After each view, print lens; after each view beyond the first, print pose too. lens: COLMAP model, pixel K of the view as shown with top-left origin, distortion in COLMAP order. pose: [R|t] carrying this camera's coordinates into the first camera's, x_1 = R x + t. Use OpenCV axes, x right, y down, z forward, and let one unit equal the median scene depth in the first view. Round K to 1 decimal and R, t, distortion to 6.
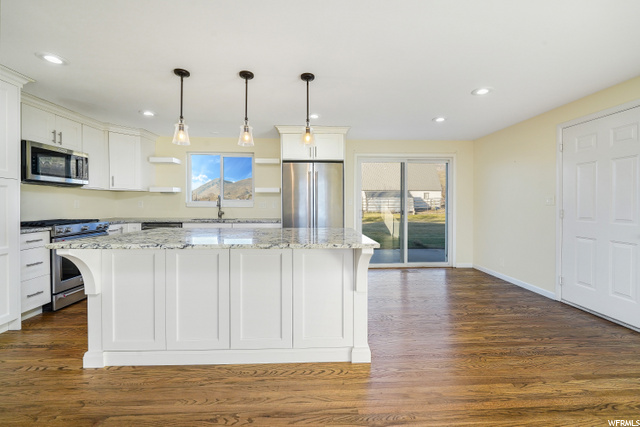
lens RADIAL K [[268.3, 0, 322.2], [0, 268.3, 208.3], [0, 0, 1]] dist [-0.013809, 0.000050]
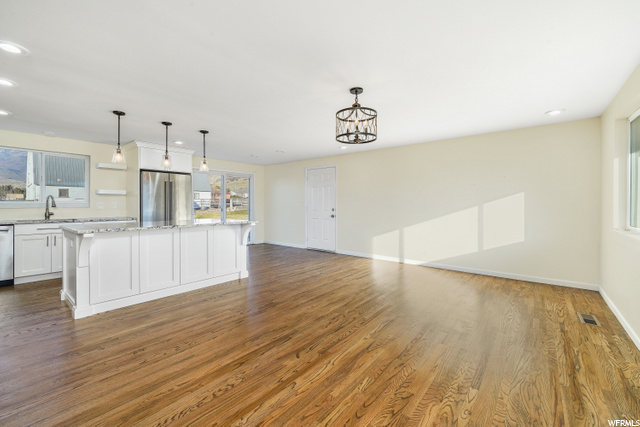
lens RADIAL K [[263.4, 0, 323.5], [0, 263.4, 204.8], [0, 0, 1]] dist [0.000379, -0.006643]
pose [[0.668432, -0.004184, 0.743762, -0.608923], [0.013797, 0.999882, -0.006775, 0.007095], [-0.743646, 0.014790, 0.668411, -0.546331]]
